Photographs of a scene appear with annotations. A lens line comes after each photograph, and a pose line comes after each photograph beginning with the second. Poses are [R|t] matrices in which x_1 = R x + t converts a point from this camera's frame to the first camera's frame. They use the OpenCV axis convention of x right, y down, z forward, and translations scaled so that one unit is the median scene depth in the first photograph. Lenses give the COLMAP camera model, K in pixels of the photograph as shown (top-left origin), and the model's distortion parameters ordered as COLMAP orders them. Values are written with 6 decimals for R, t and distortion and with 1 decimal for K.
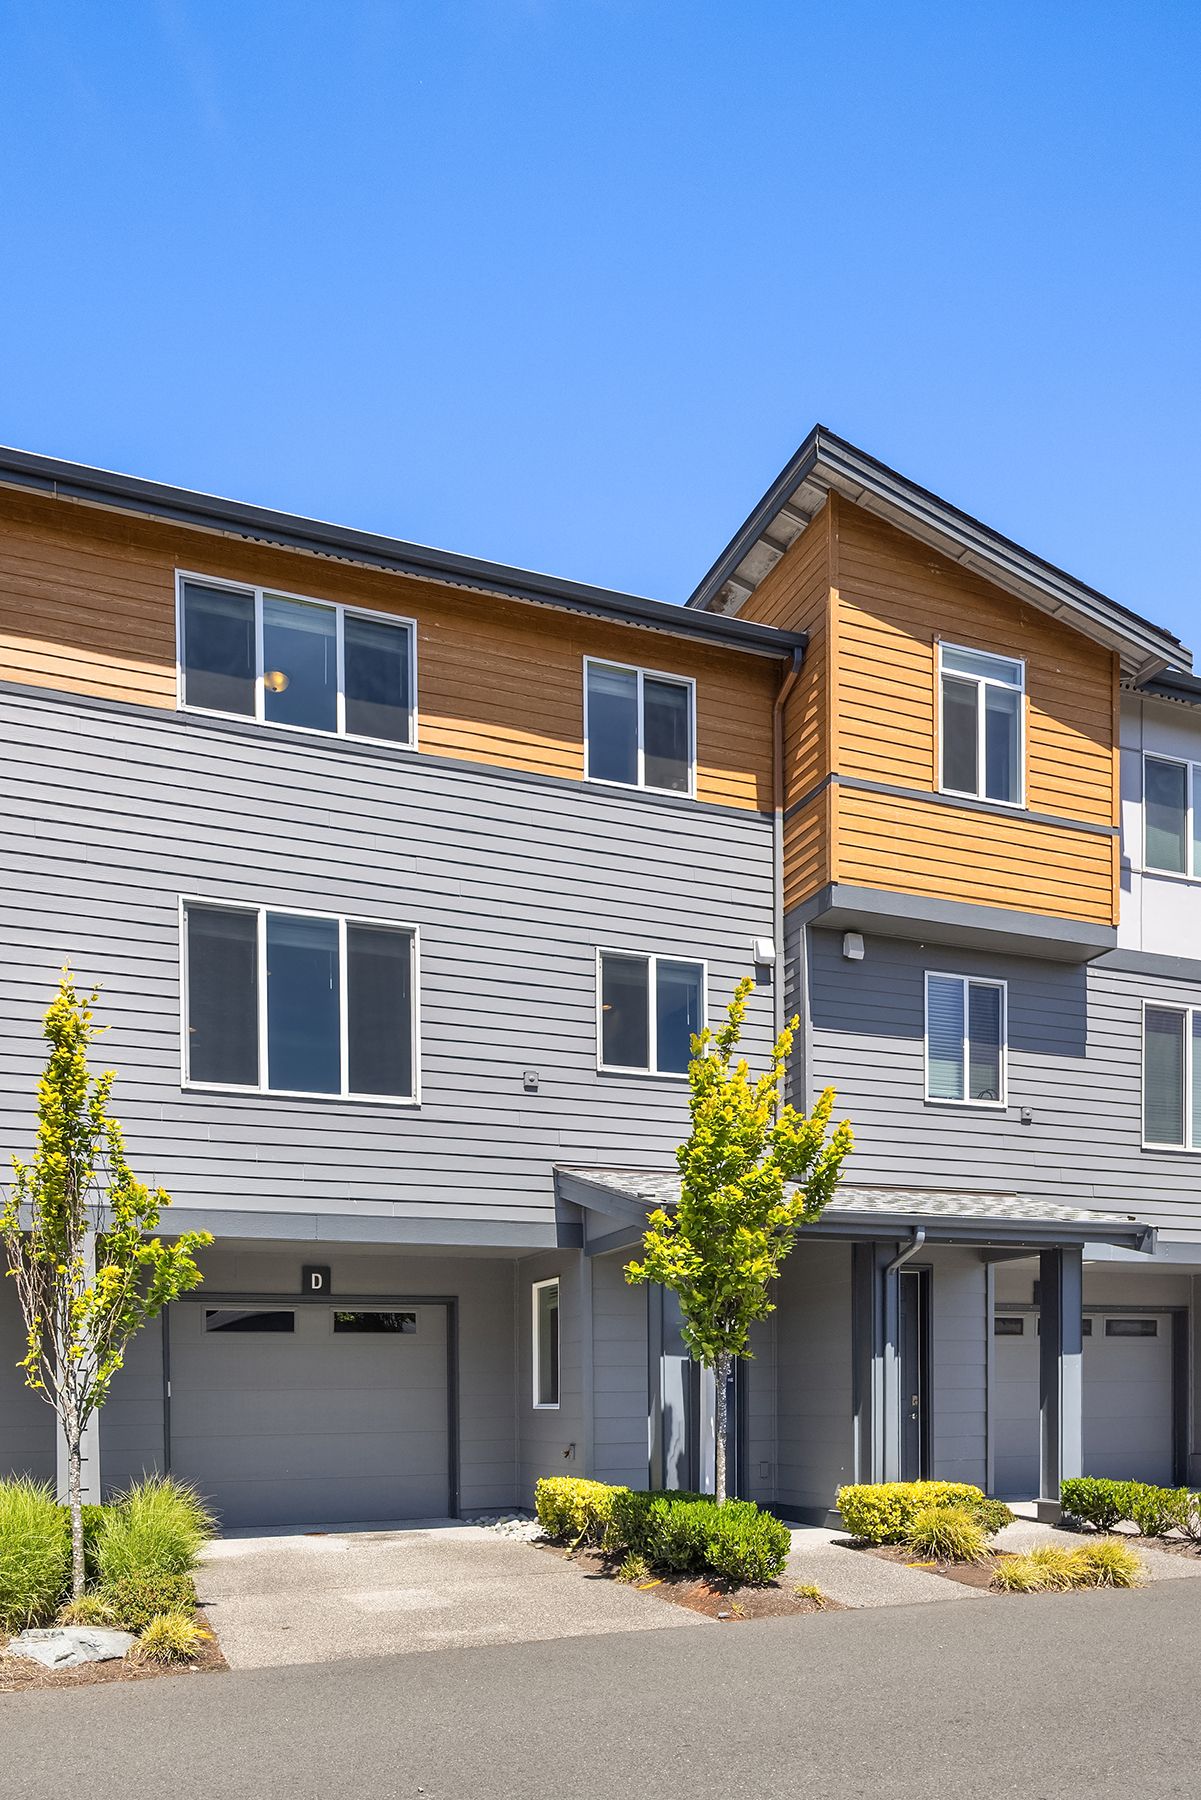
lens RADIAL K [[1378.3, 0, 599.6], [0, 1378.3, 899.3], [0, 0, 1]] dist [-0.000538, -0.002842]
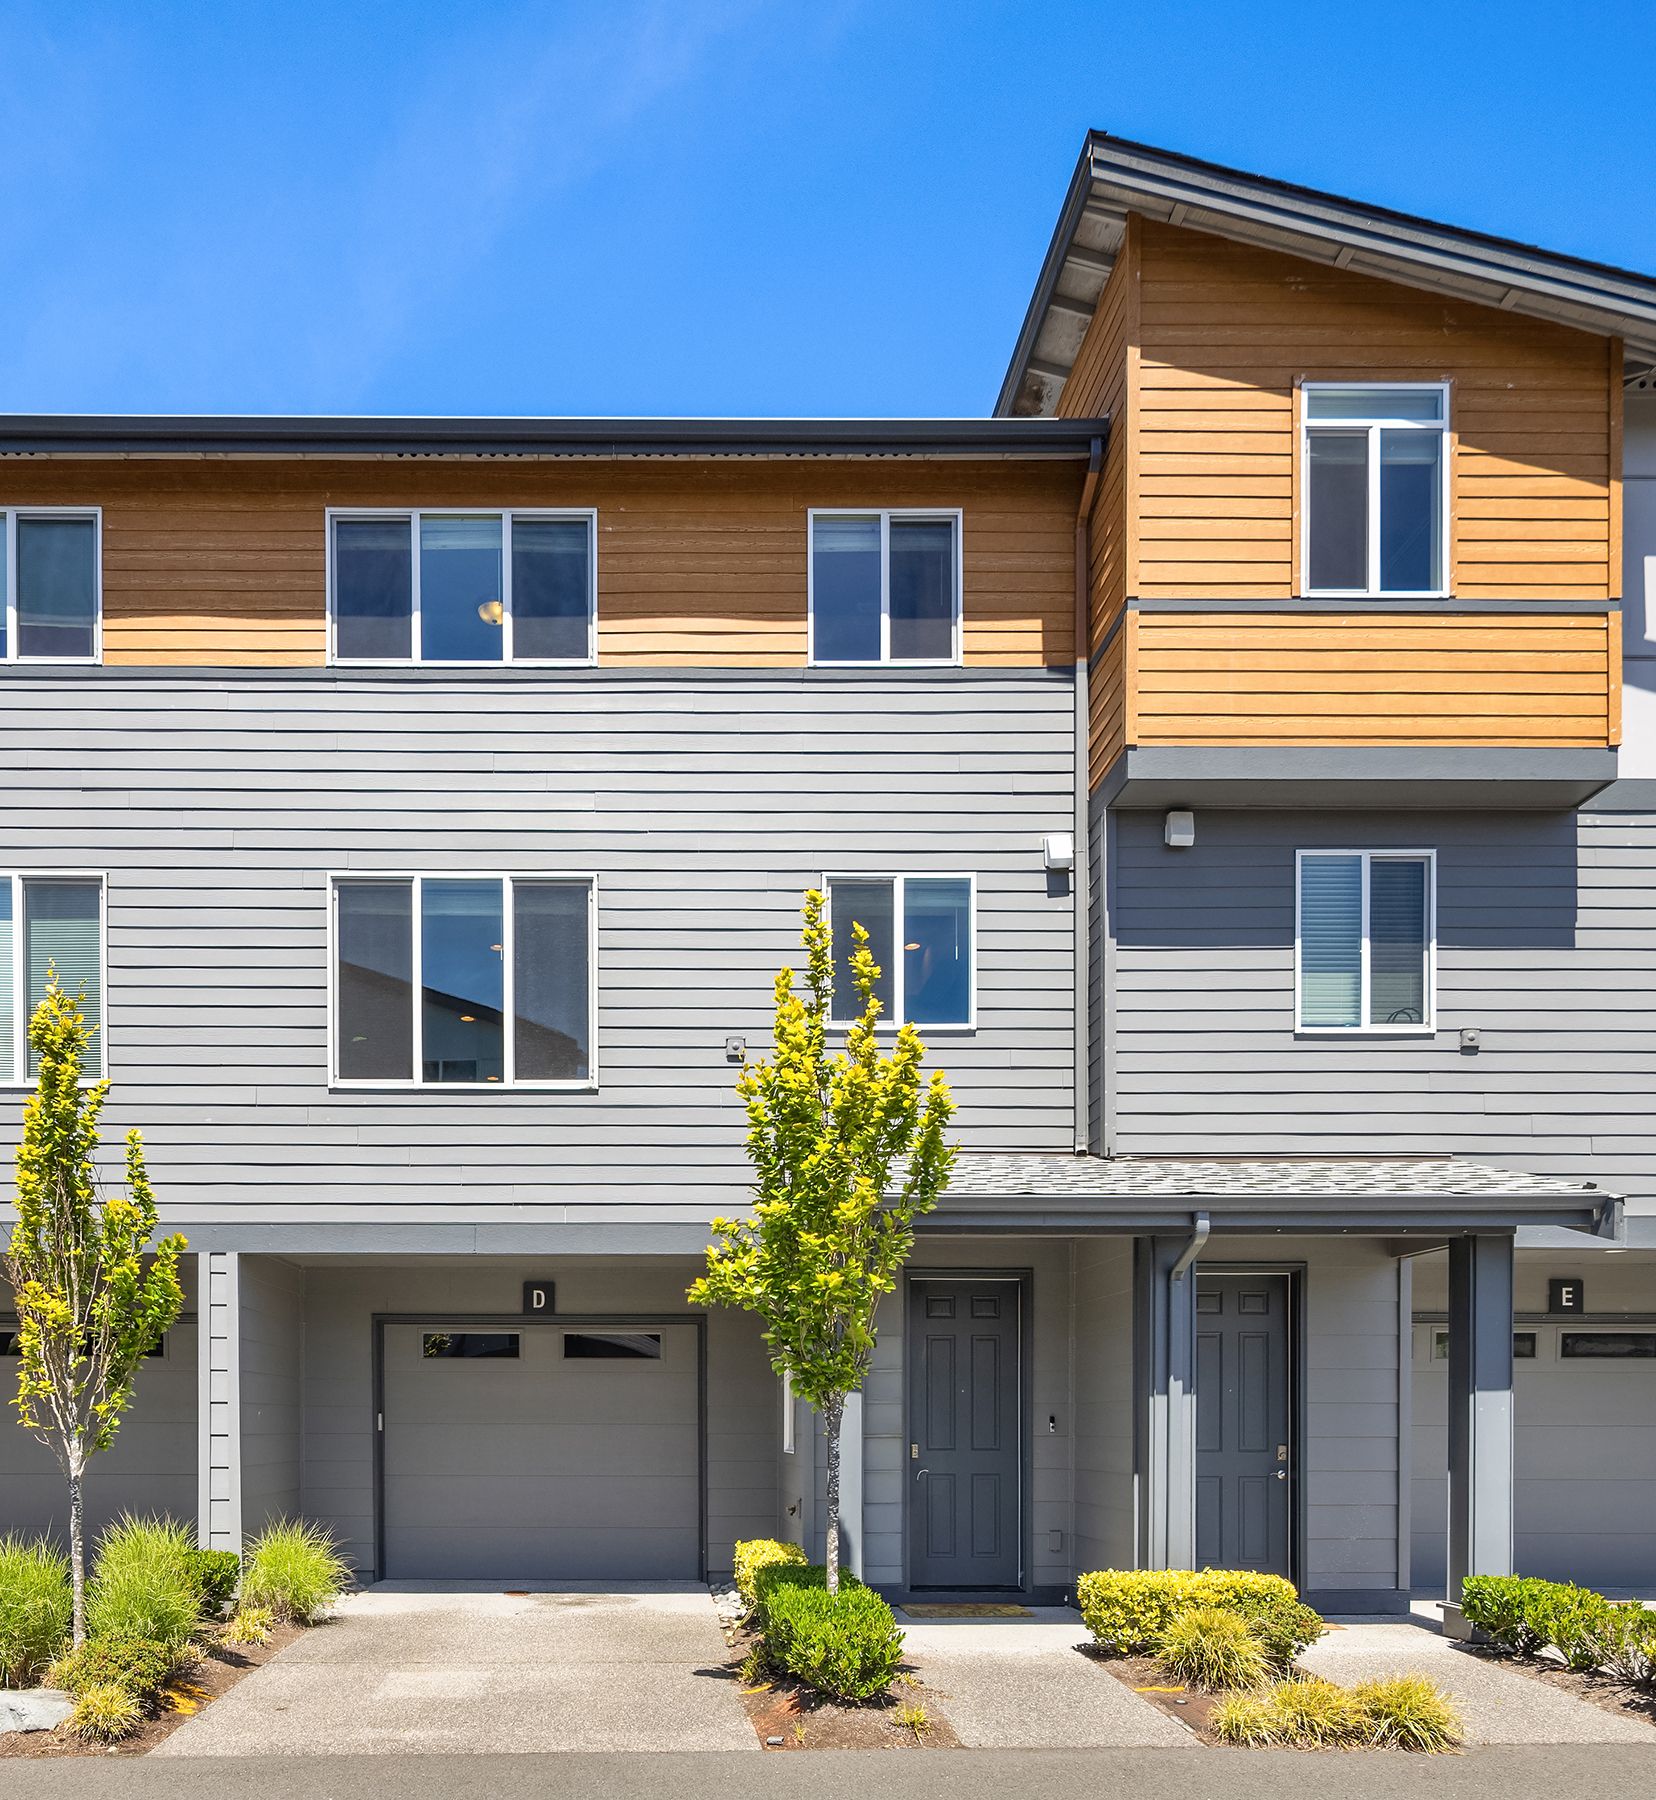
lens RADIAL K [[1561.5, 0, 825.4], [0, 1561.5, 903.4], [0, 0, 1]] dist [0.001144, -0.014859]
pose [[0.916088, -0.112798, -0.384785, 0.337671], [0.126010, 0.991986, 0.009206, 0.043392], [0.380663, -0.056920, 0.922960, 0.173907]]
